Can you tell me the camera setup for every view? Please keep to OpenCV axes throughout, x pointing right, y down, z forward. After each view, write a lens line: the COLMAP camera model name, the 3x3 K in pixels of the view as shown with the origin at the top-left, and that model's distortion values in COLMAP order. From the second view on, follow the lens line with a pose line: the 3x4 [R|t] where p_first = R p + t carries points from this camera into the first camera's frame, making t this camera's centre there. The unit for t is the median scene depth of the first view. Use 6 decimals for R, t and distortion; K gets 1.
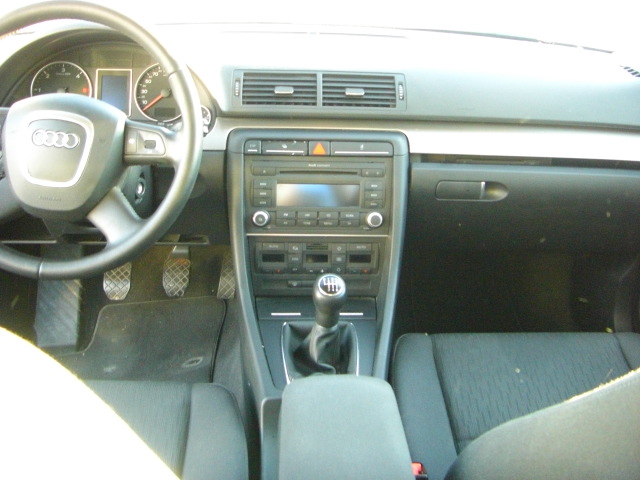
lens RADIAL K [[721.2, 0, 320.0], [0, 721.2, 240.0], [0, 0, 1]] dist [-0.166065, 0.206718]
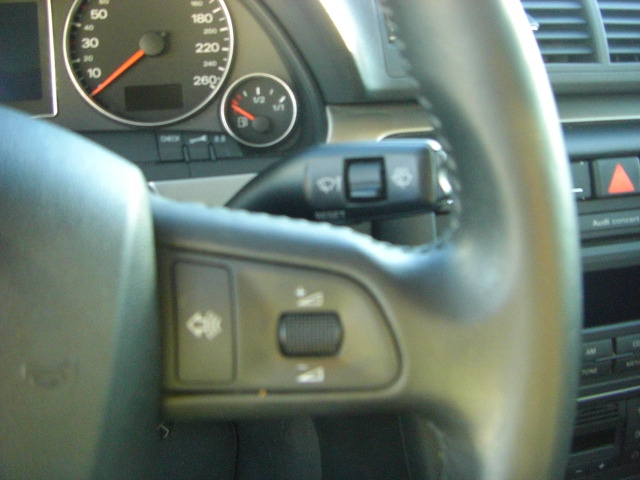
lens RADIAL K [[708.2, 0, 320.6], [0, 708.2, 179.6], [0, 0, 1]] dist [-0.178680, 0.171926]
pose [[0.977940, -0.090291, 0.188364, -0.206024], [0.087394, 0.995893, 0.023649, -0.138345], [-0.189726, -0.006665, 0.981814, 0.632931]]
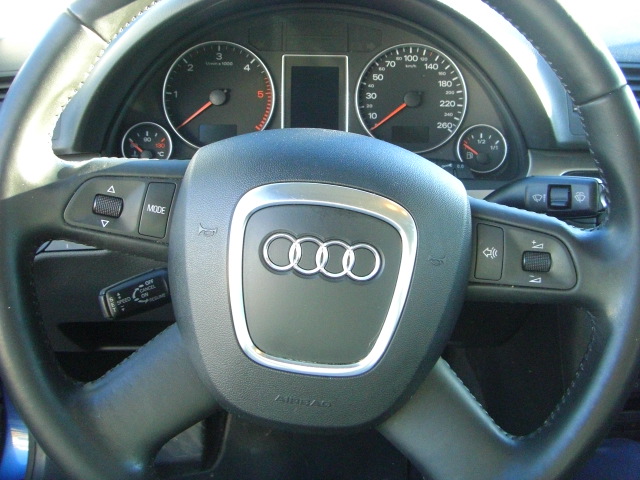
lens RADIAL K [[708.2, 0, 320.6], [0, 708.2, 179.6], [0, 0, 1]] dist [-0.178680, 0.171926]
pose [[0.999618, -0.007639, -0.026566, -0.273813], [0.007279, 0.999881, -0.013595, -0.137466], [0.026666, 0.013397, 0.999555, 0.453346]]
